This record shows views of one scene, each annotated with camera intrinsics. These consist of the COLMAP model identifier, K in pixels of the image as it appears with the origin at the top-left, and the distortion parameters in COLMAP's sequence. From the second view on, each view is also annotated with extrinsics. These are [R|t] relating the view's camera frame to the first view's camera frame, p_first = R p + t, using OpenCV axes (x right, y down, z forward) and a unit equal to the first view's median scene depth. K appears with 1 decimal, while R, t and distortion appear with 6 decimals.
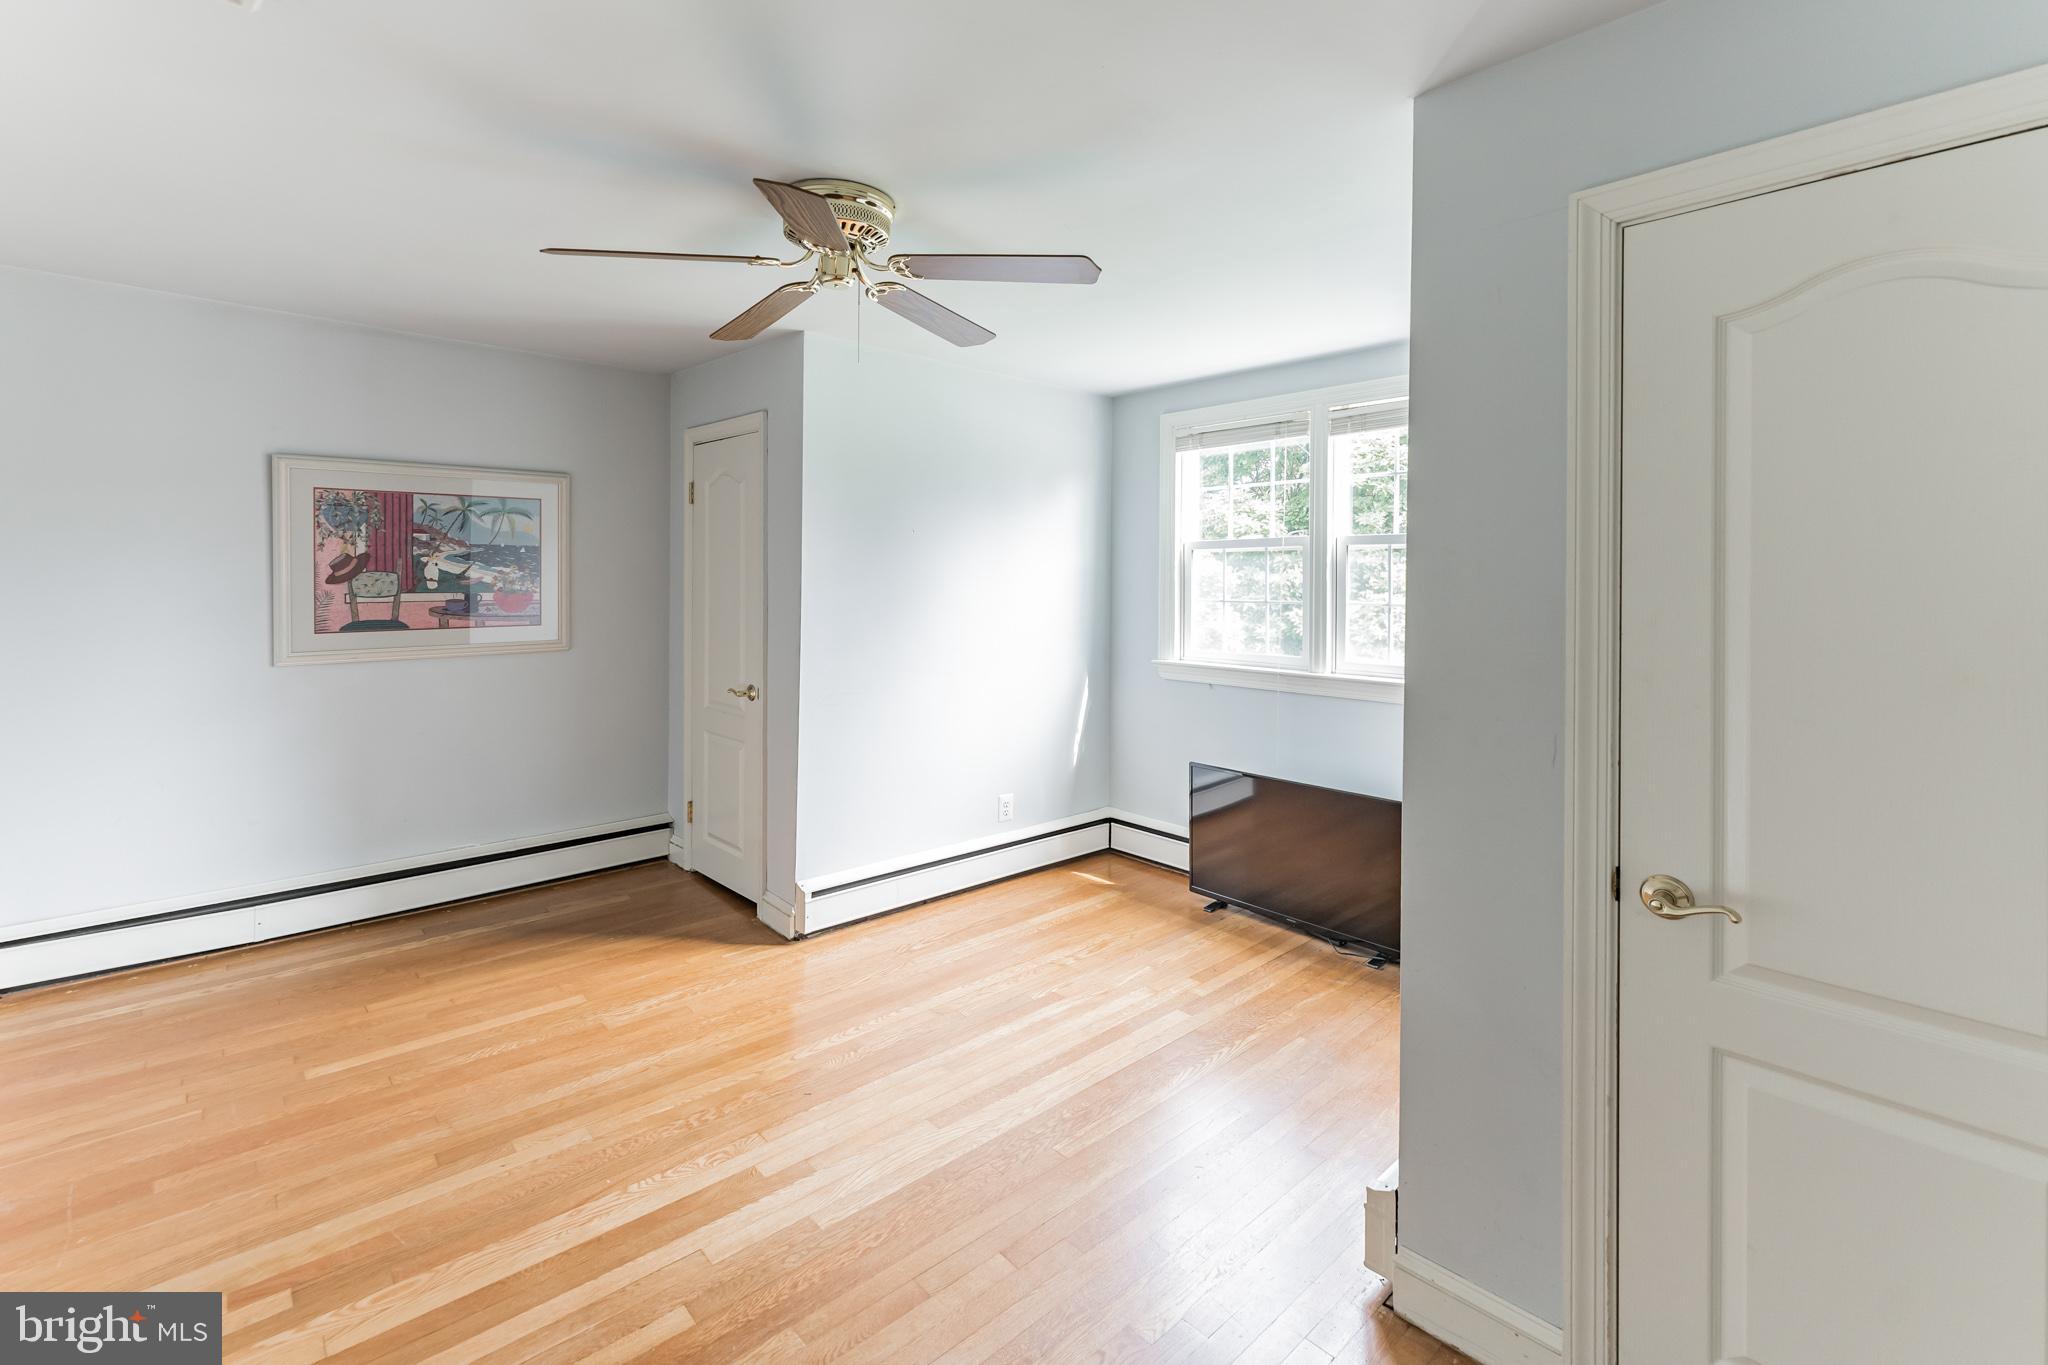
lens RADIAL K [[916.0, 0, 1022.7], [0, 916.0, 728.5], [0, 0, 1]] dist [-0.009704, 0.000018]
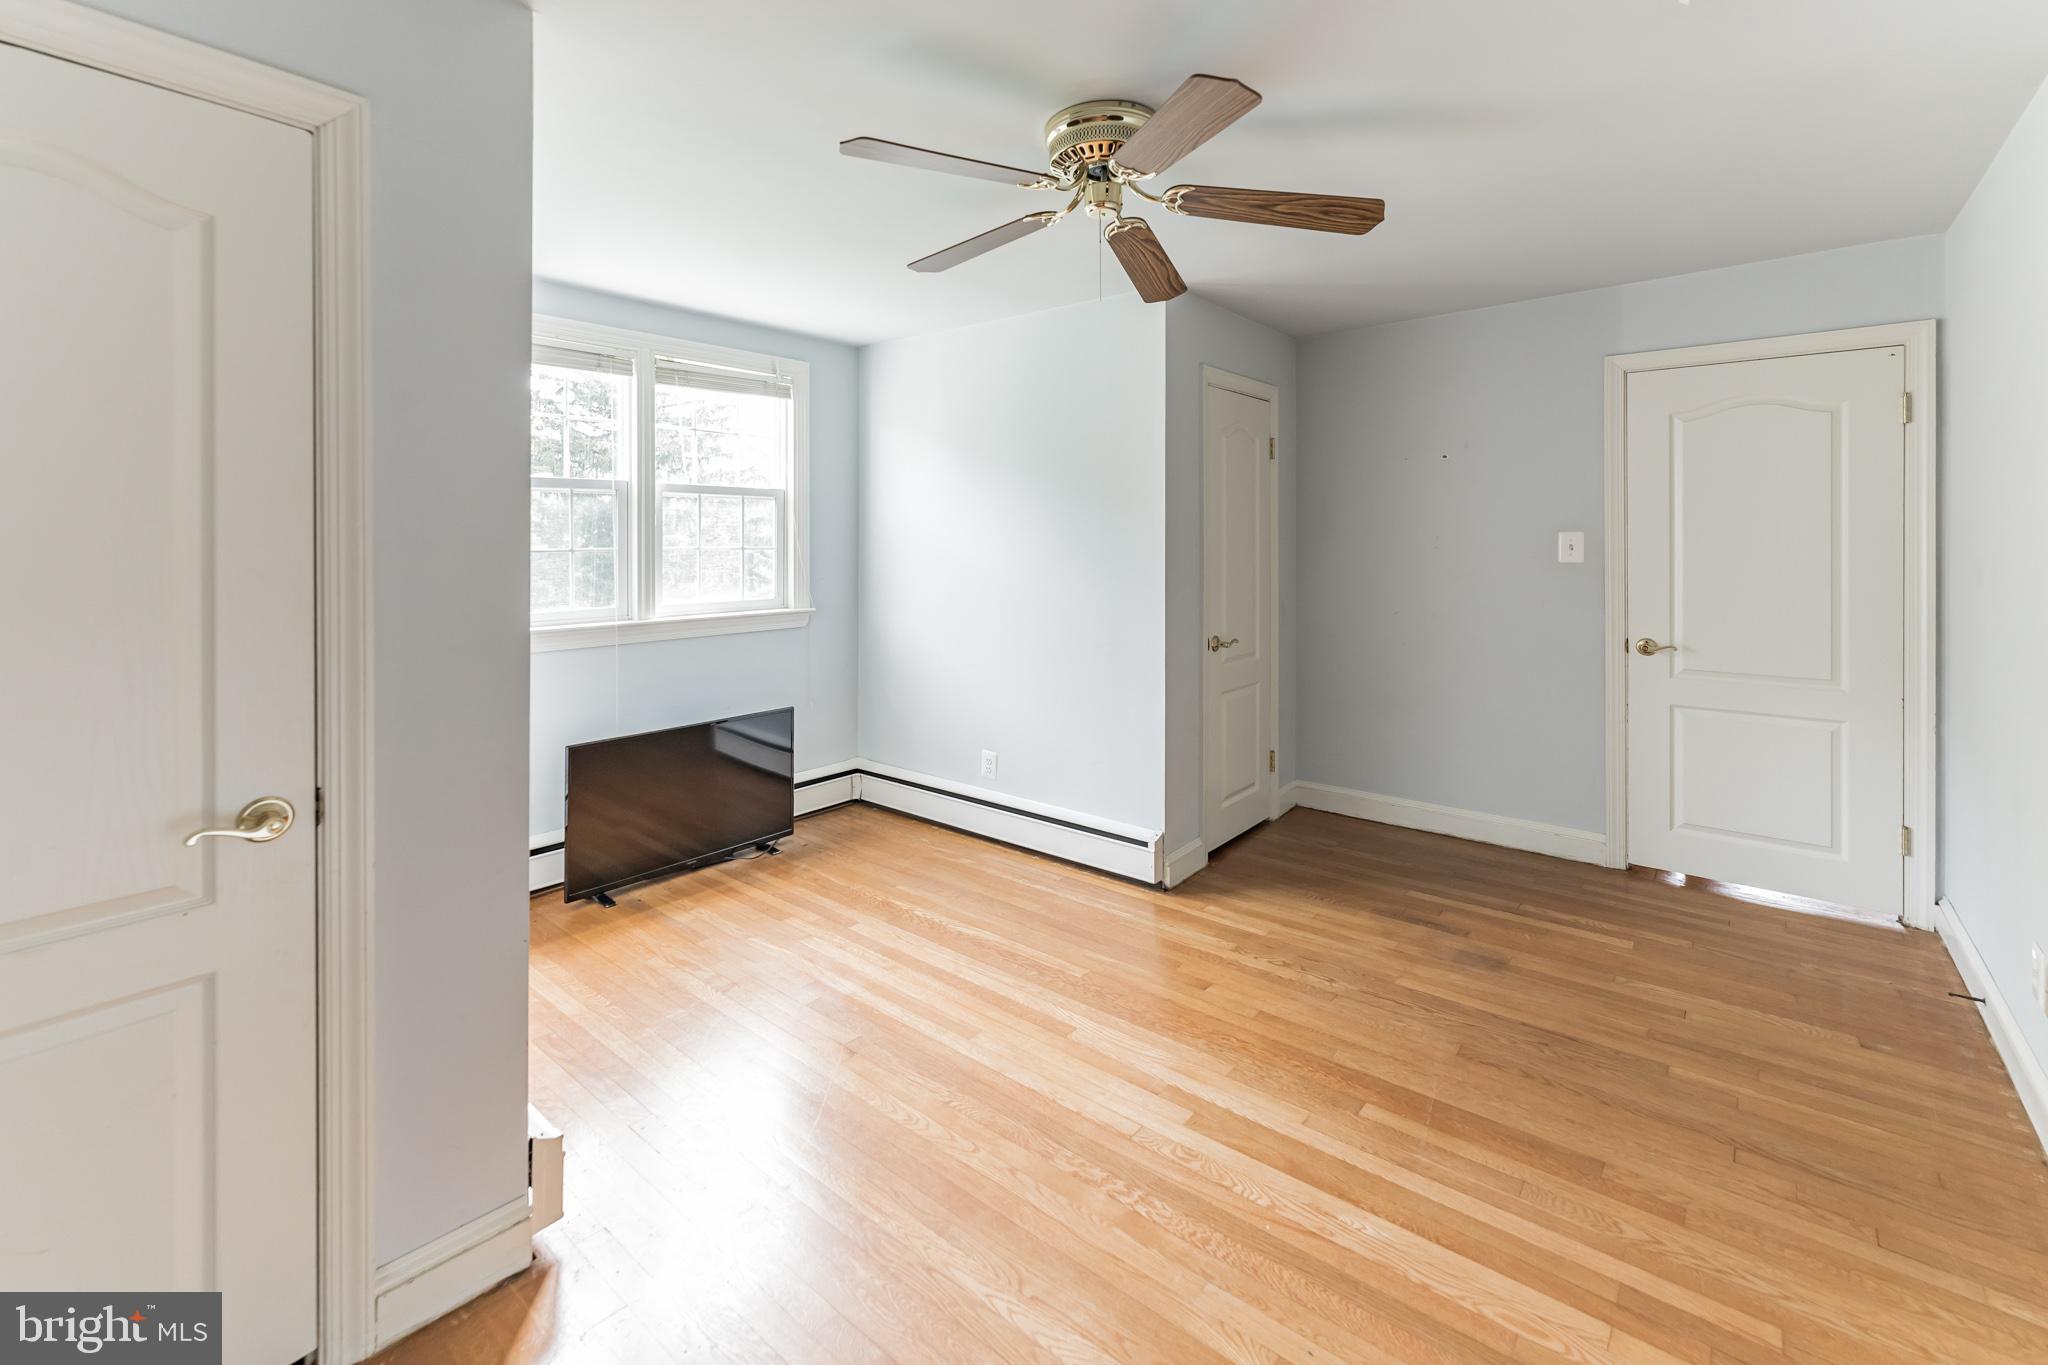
lens RADIAL K [[864.0, 0, 1024.8], [0, 864.0, 659.7], [0, 0, 1]] dist [0.000045, 0.000072]
pose [[-0.130923, -0.149613, 0.980038, -1.079792], [0.160546, 0.972300, 0.169879, -0.181033], [-0.978307, 0.179582, -0.103276, 1.152075]]
